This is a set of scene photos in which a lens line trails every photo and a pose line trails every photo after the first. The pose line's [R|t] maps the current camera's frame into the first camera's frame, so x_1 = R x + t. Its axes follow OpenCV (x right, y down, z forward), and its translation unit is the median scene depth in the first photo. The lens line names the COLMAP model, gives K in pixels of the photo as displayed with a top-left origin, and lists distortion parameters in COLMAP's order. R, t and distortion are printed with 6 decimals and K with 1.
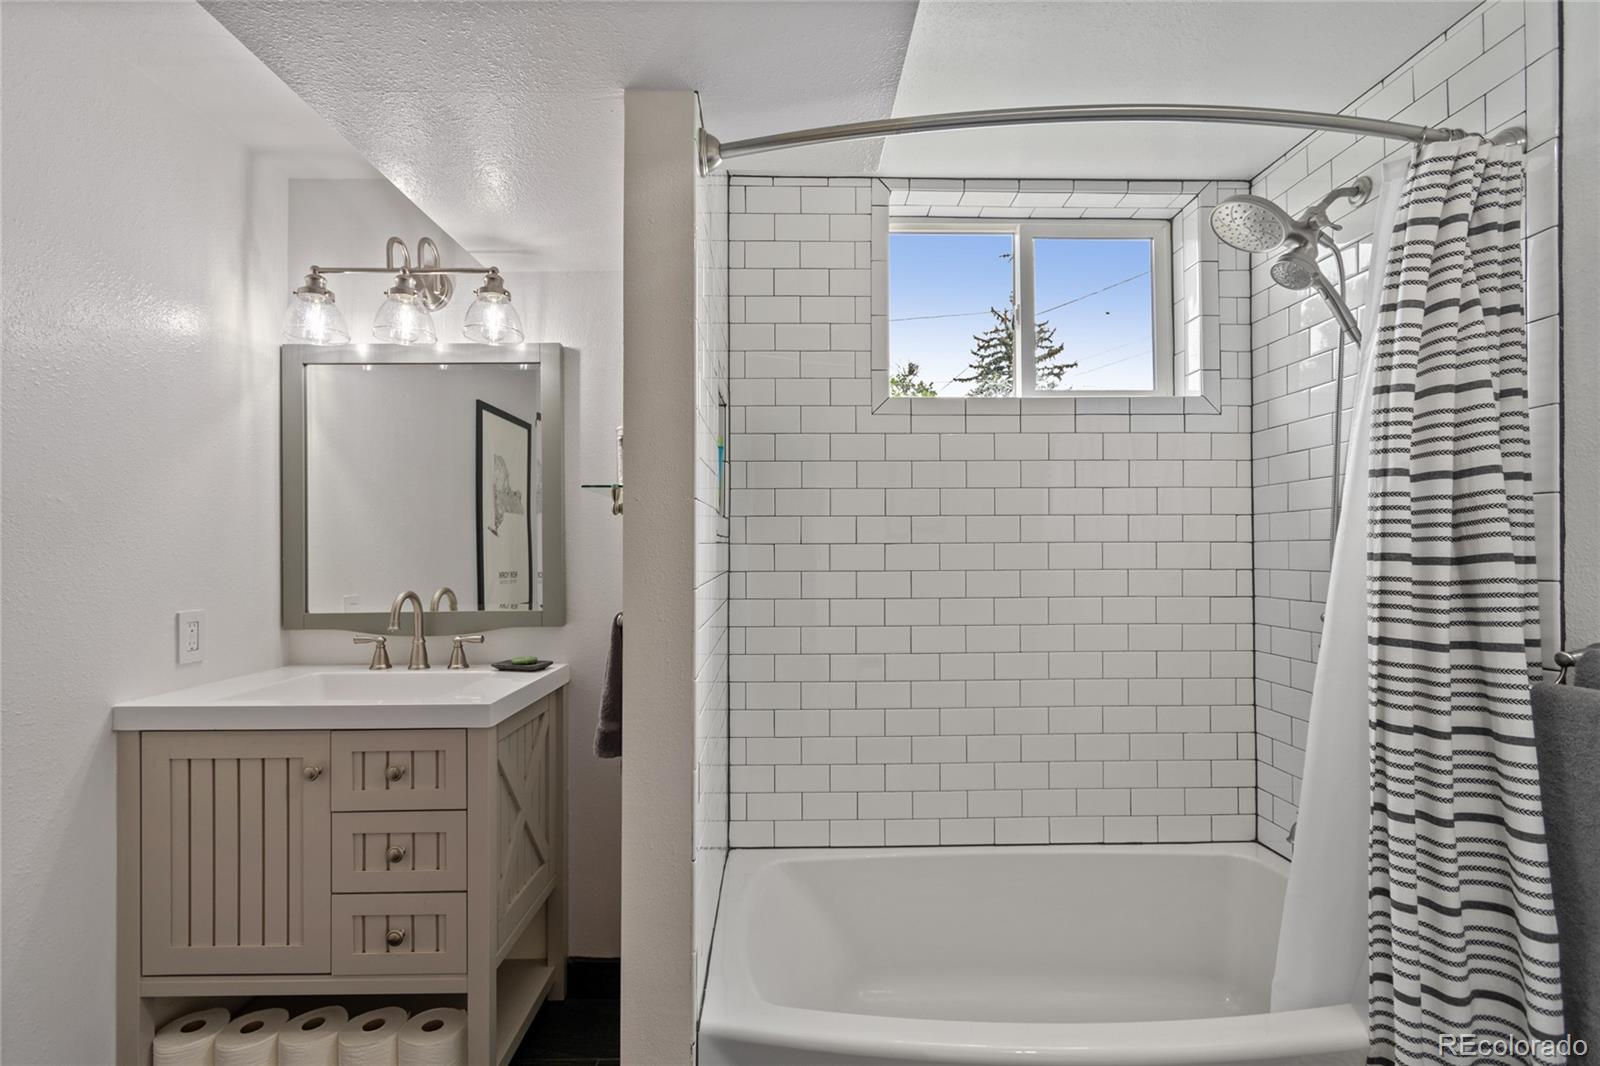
lens RADIAL K [[734.9, 0, 805.0], [0, 734.9, 560.5], [0, 0, 1]] dist [-0.000952, -0.000713]
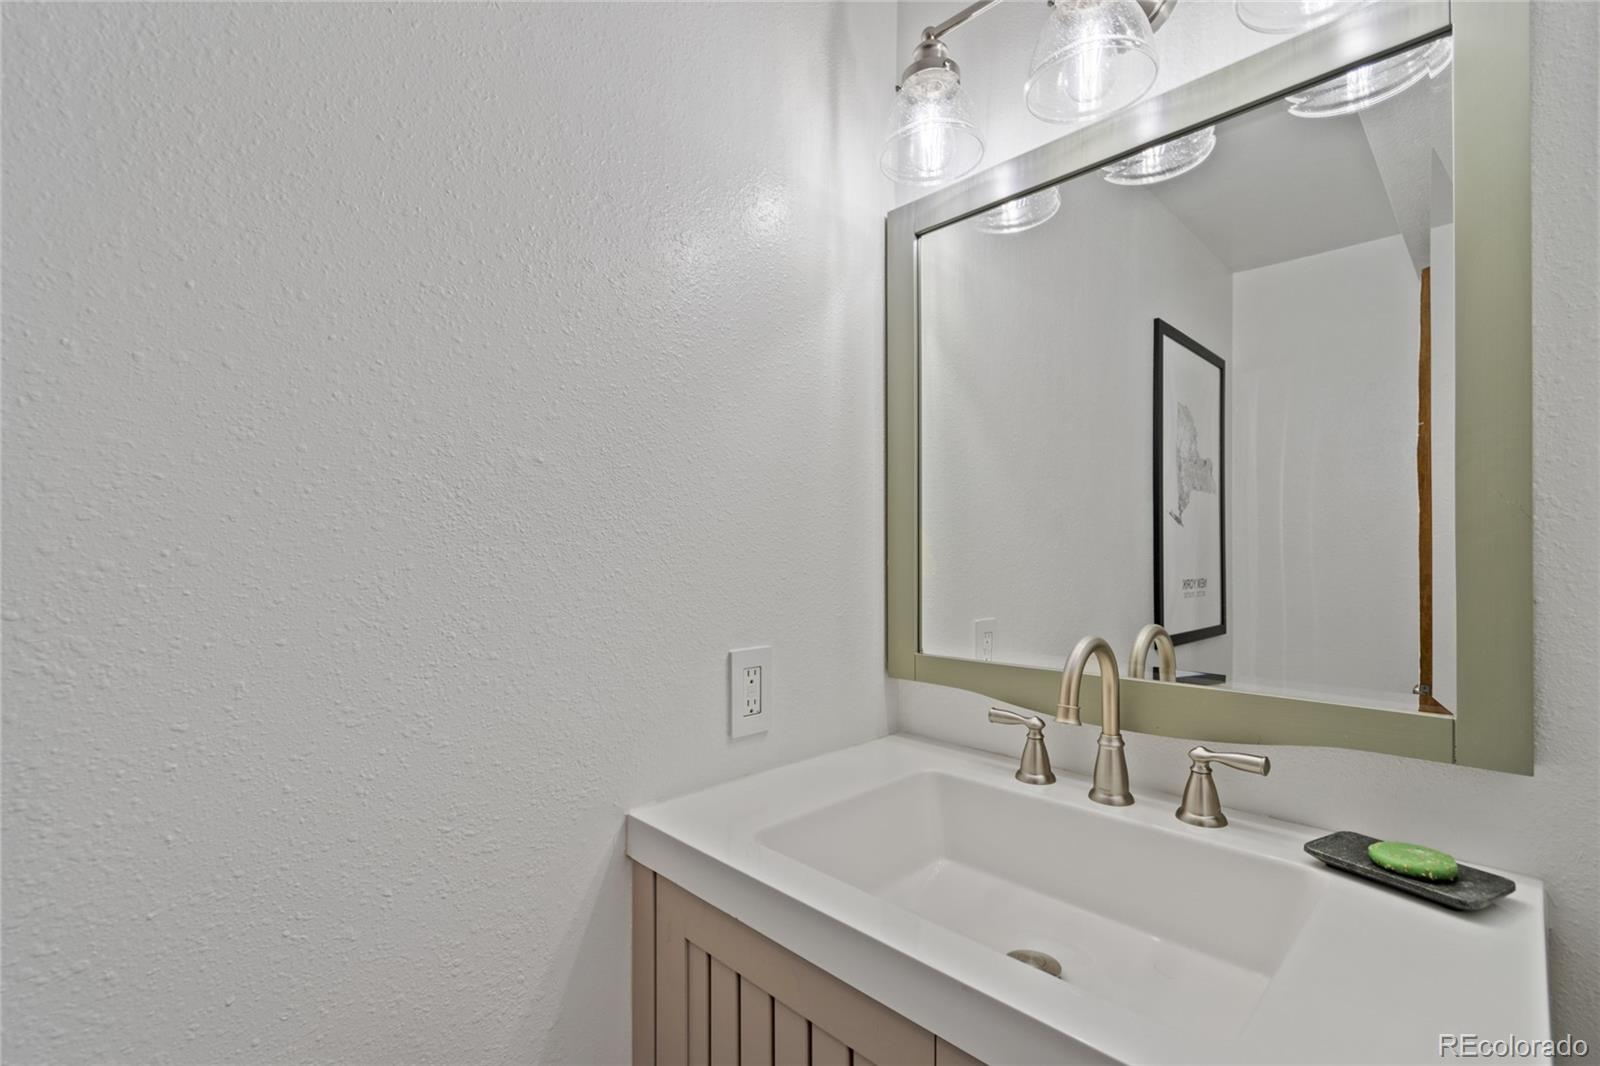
lens RADIAL K [[719.5, 0, 800.0], [0, 719.5, 533.0], [0, 0, 1]] dist [-0.000211, -0.000014]
pose [[0.688763, -0.012209, -0.724883, -0.328257], [-0.011339, 0.999554, -0.027610, -0.008645], [0.724898, 0.027236, 0.688318, 0.536966]]
